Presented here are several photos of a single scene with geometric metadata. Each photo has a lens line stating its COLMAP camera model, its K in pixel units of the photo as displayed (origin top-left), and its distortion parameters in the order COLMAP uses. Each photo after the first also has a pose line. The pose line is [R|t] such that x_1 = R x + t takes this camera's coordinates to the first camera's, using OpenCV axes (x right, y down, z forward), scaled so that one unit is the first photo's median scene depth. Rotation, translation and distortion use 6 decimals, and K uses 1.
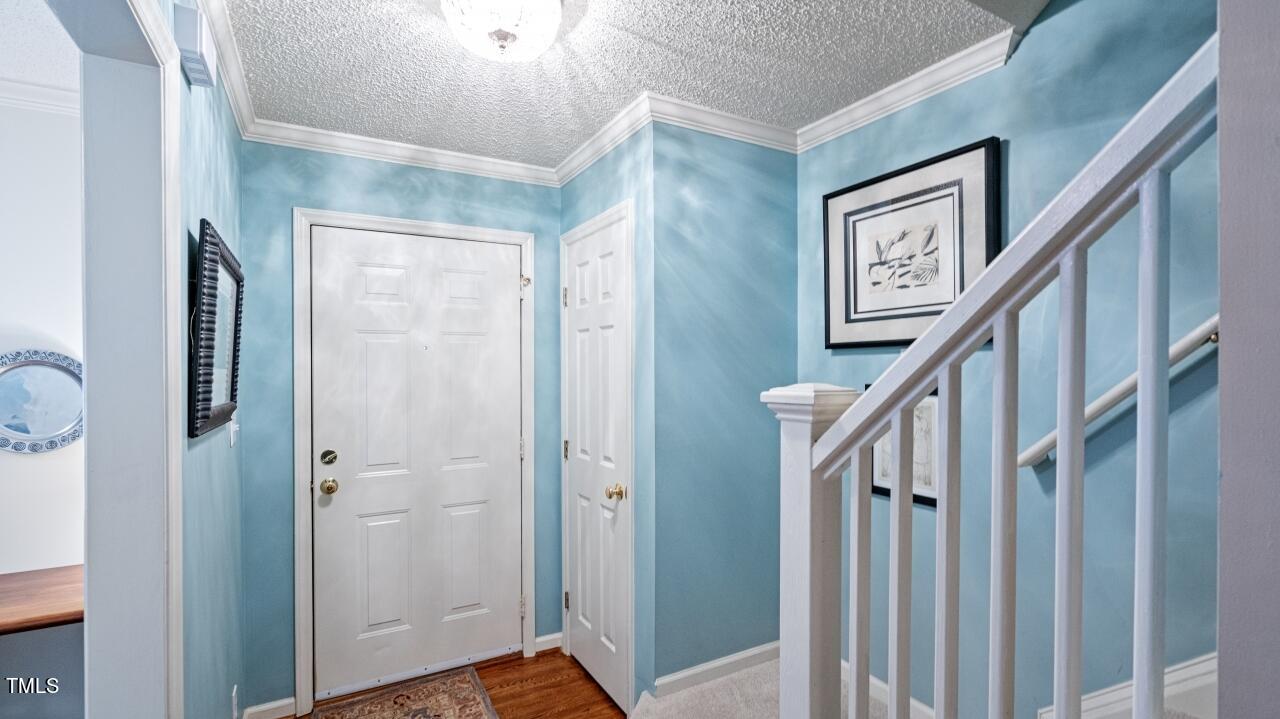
lens RADIAL K [[581.7, 0, 636.2], [0, 581.7, 368.0], [0, 0, 1]] dist [-0.000321, 0.000202]
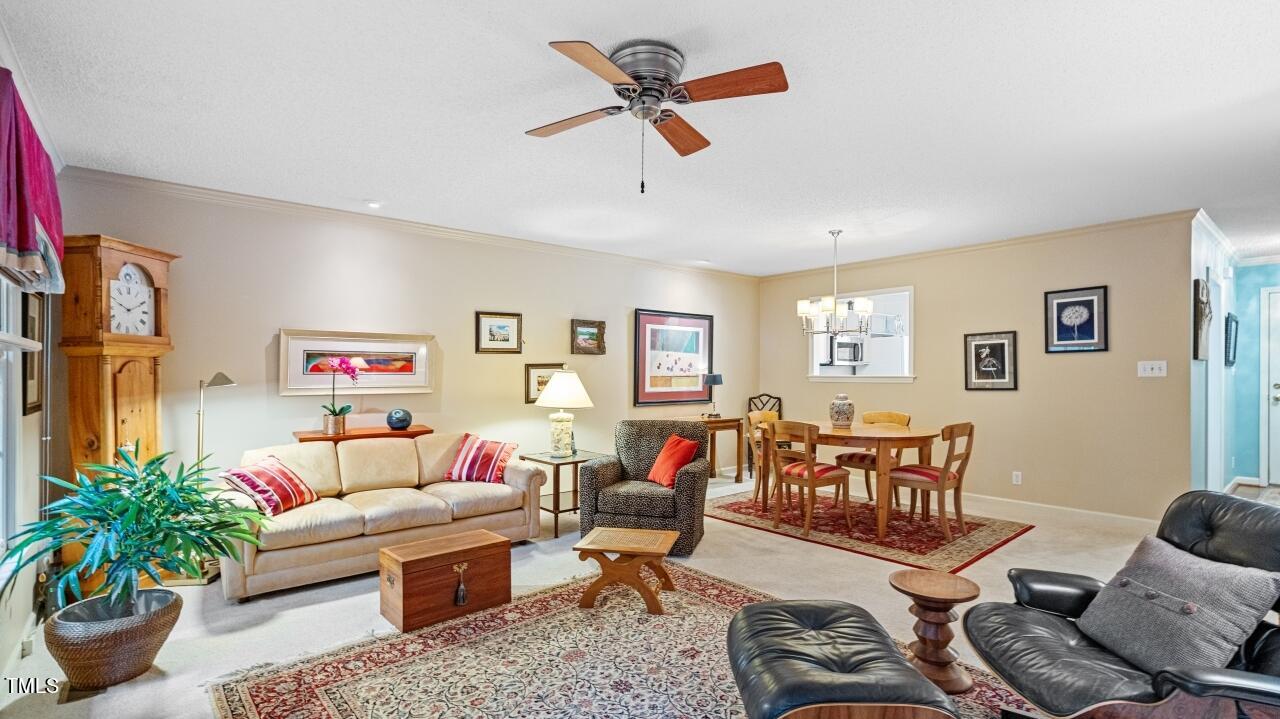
lens RADIAL K [[586.1, 0, 644.7], [0, 586.1, 375.7], [0, 0, 1]] dist [0.001880, 0.000929]
pose [[0.199896, 0.009791, -0.979768, 1.384667], [-0.001419, 0.999952, 0.009704, 0.089956], [0.979816, -0.000549, 0.199901, -2.138434]]
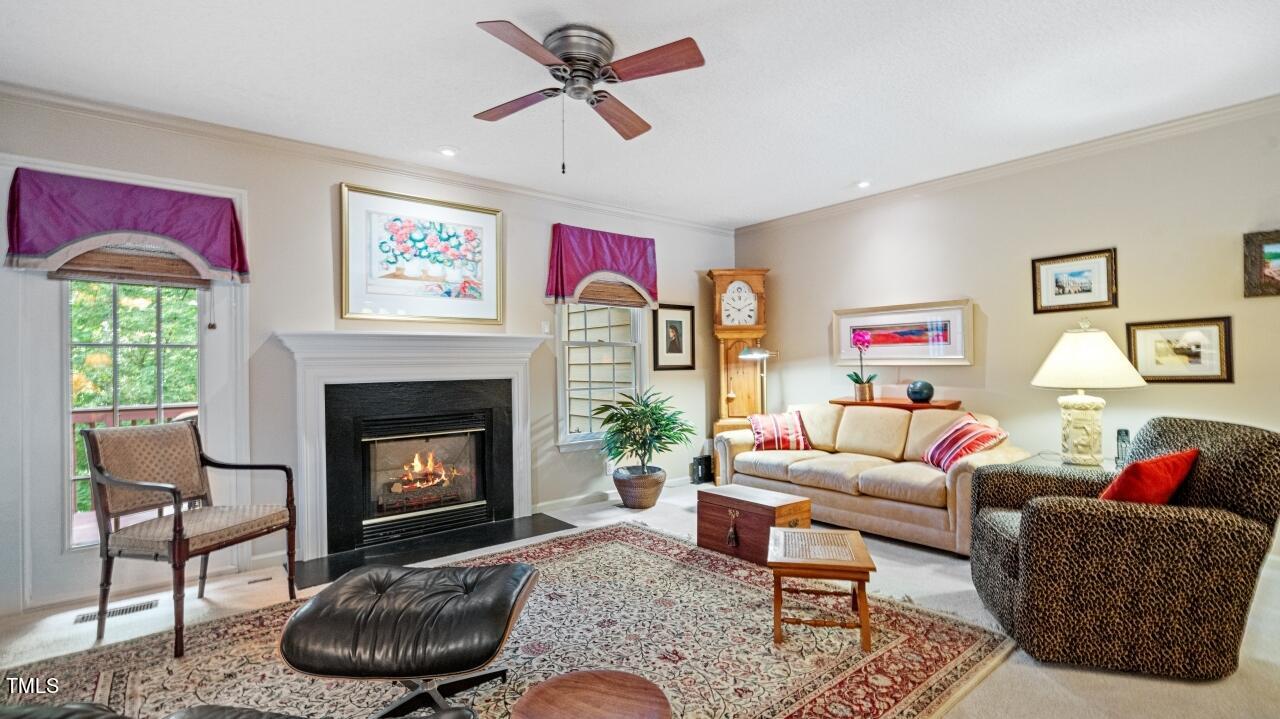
lens RADIAL K [[579.8, 0, 642.5], [0, 579.8, 367.2], [0, 0, 1]] dist [-0.006414, 0.005156]
pose [[-0.981837, 0.018414, -0.188831, 0.580552], [0.017620, 0.999827, 0.005882, 0.146755], [0.188907, 0.002448, -0.981992, -0.985768]]
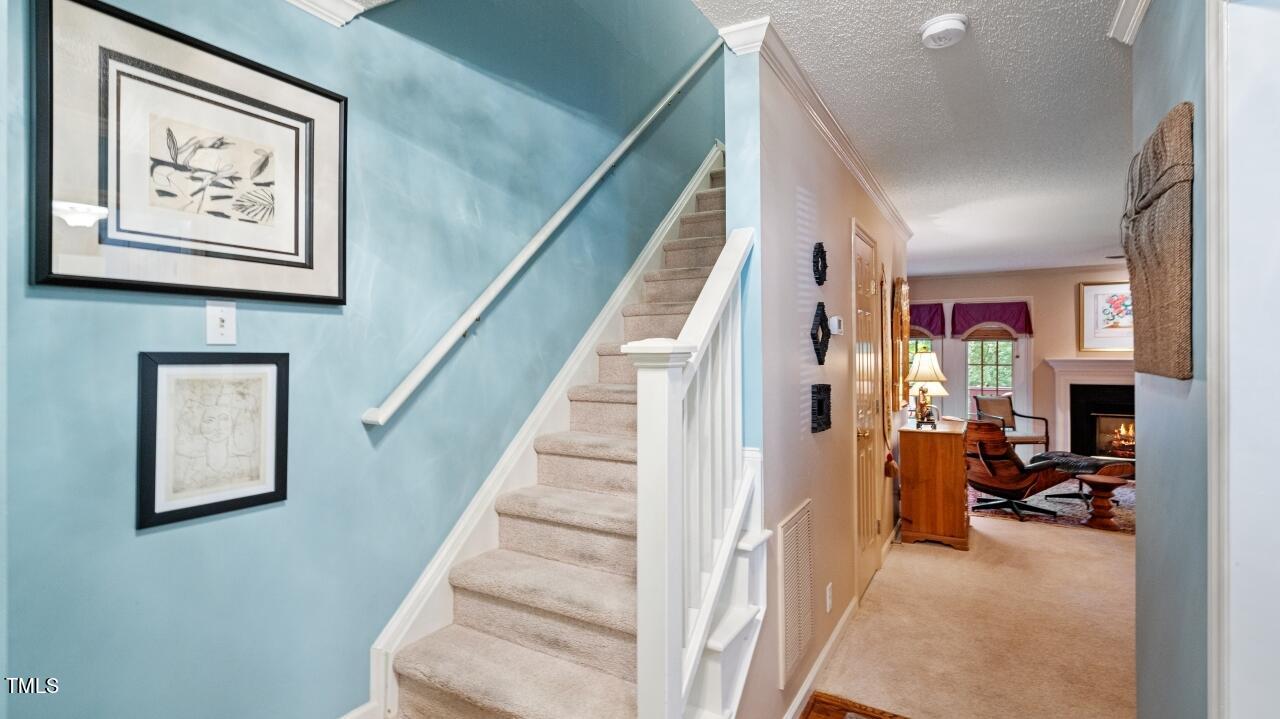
lens RADIAL K [[593.0, 0, 643.5], [0, 593.0, 351.9], [0, 0, 1]] dist [-0.001719, 0.001673]
pose [[-0.510138, 0.012332, 0.860004, -0.371362], [0.008149, 0.999922, -0.009505, 0.034843], [-0.860054, 0.002159, -0.510198, 0.793612]]
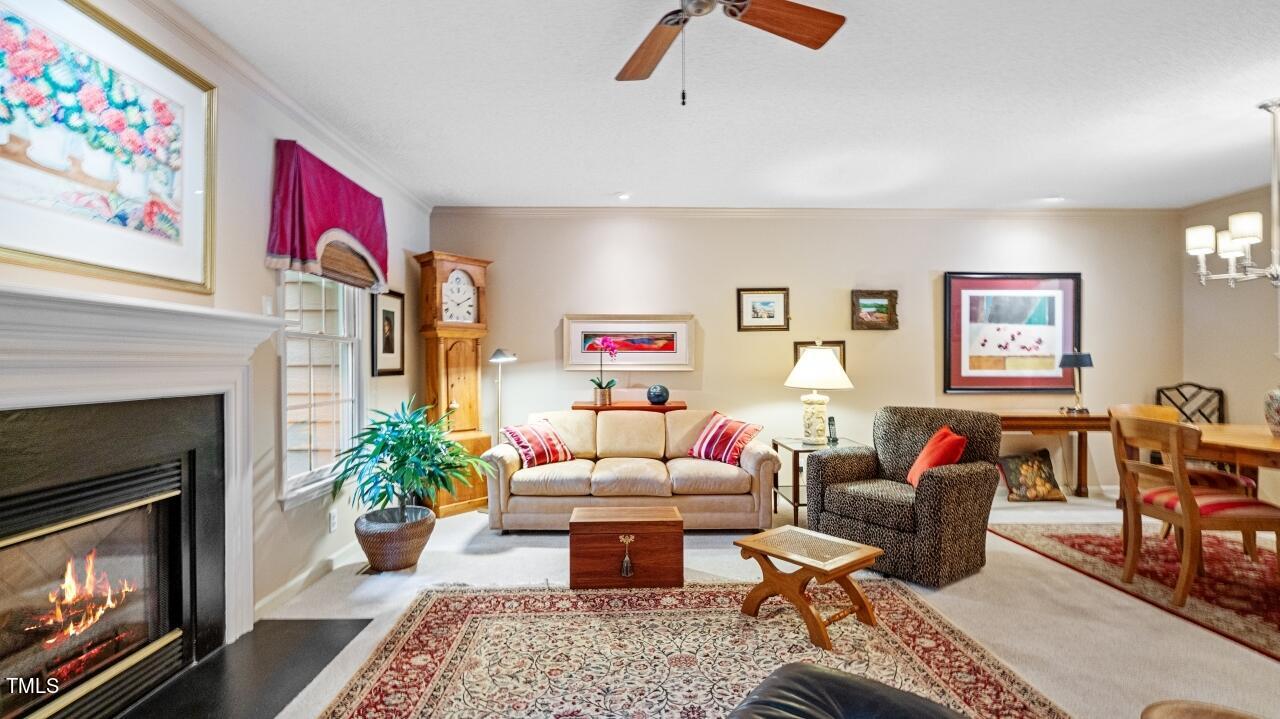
lens RADIAL K [[575.3, 0, 637.6], [0, 575.3, 360.8], [0, 0, 1]] dist [-0.001519, 0.001234]
pose [[-0.460786, 0.000796, -0.887511, 1.165956], [0.001584, 0.999999, 0.000074, 0.132102], [0.887510, -0.001372, -0.460787, -1.703246]]
